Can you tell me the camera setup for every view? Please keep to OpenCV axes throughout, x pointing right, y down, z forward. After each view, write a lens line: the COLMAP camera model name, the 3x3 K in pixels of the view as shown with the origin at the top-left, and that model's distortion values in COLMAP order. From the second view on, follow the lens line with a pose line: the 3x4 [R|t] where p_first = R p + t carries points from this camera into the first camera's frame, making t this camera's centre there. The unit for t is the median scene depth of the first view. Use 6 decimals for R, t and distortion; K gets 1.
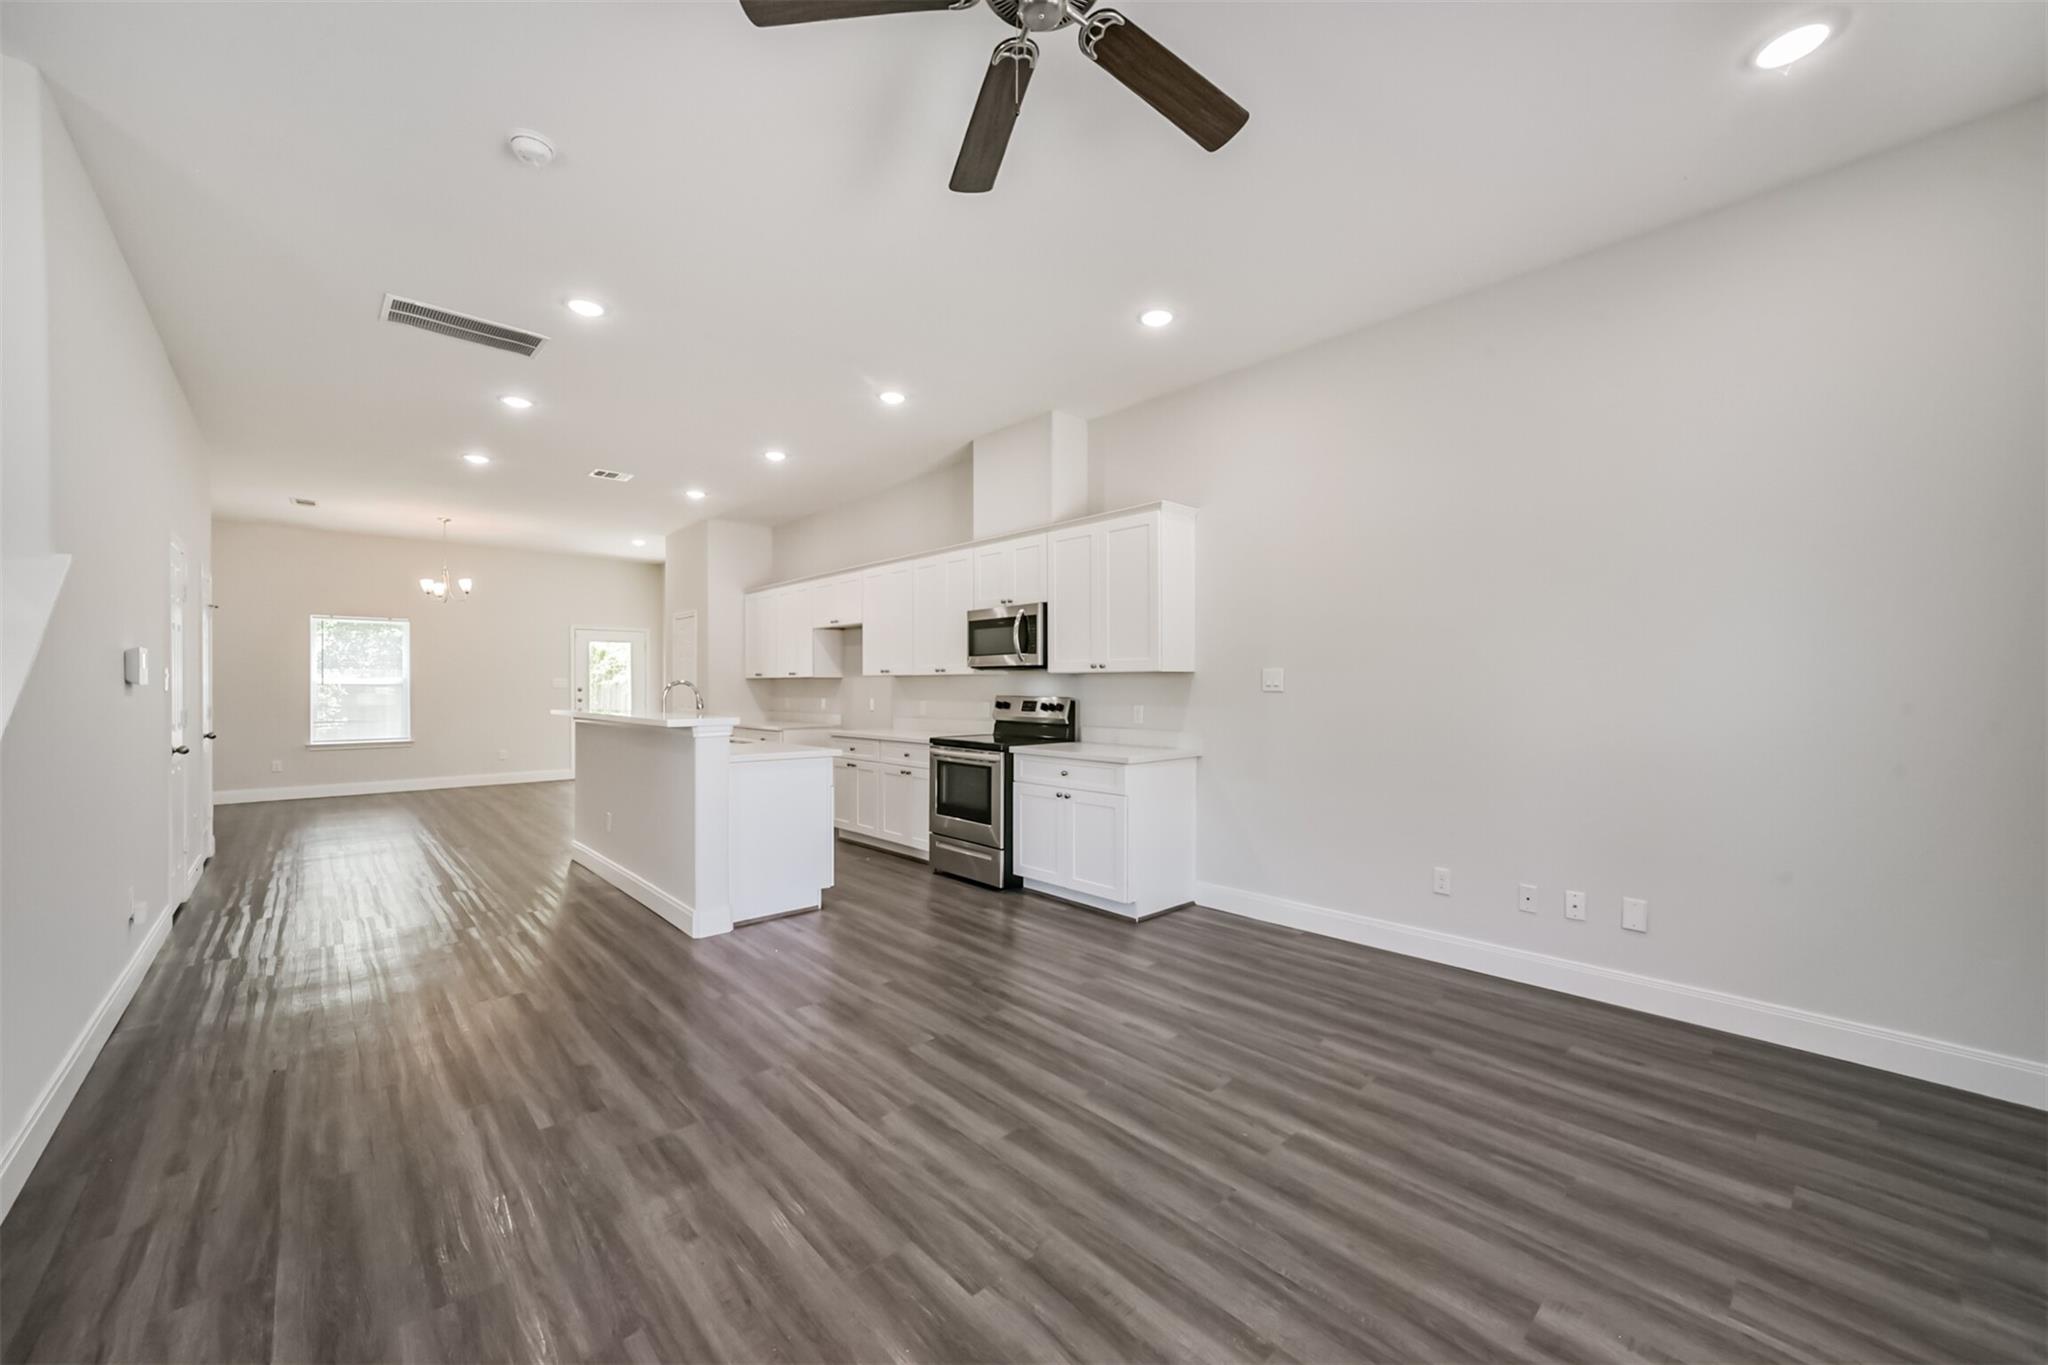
lens RADIAL K [[791.5, 0, 1029.6], [0, 791.5, 687.7], [0, 0, 1]] dist [-0.014969, 0.008906]
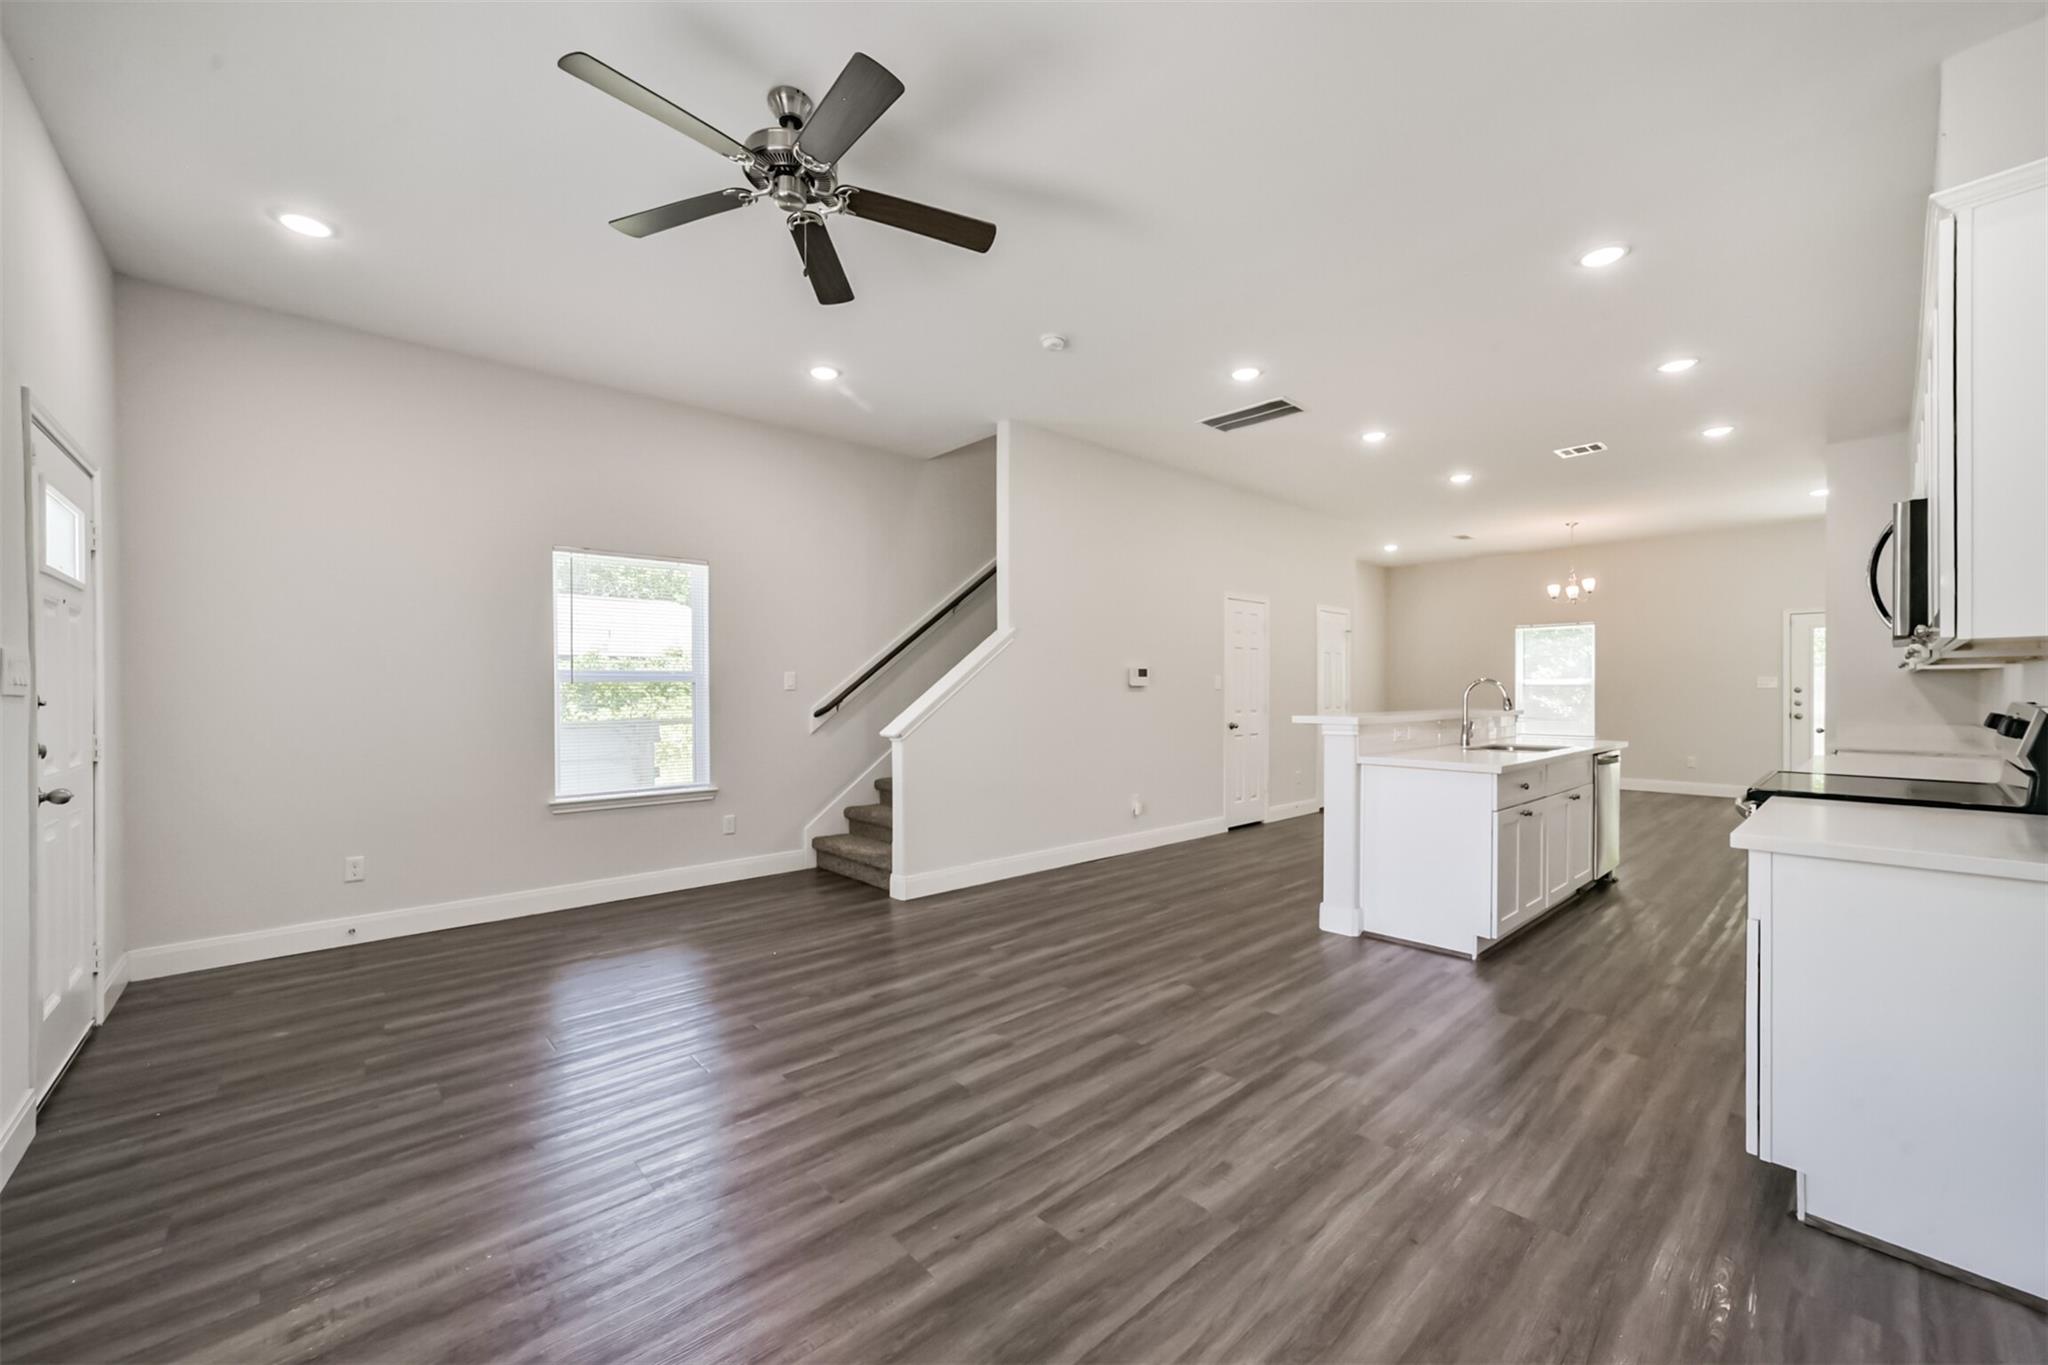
lens RADIAL K [[798.0, 0, 1030.9], [0, 798.0, 693.4], [0, 0, 1]] dist [-0.010400, 0.000062]
pose [[-0.005336, 0.005215, -0.999972, 0.482268], [-0.000028, 0.999986, 0.005215, 0.002942], [0.999986, 0.000056, -0.005335, 0.485850]]
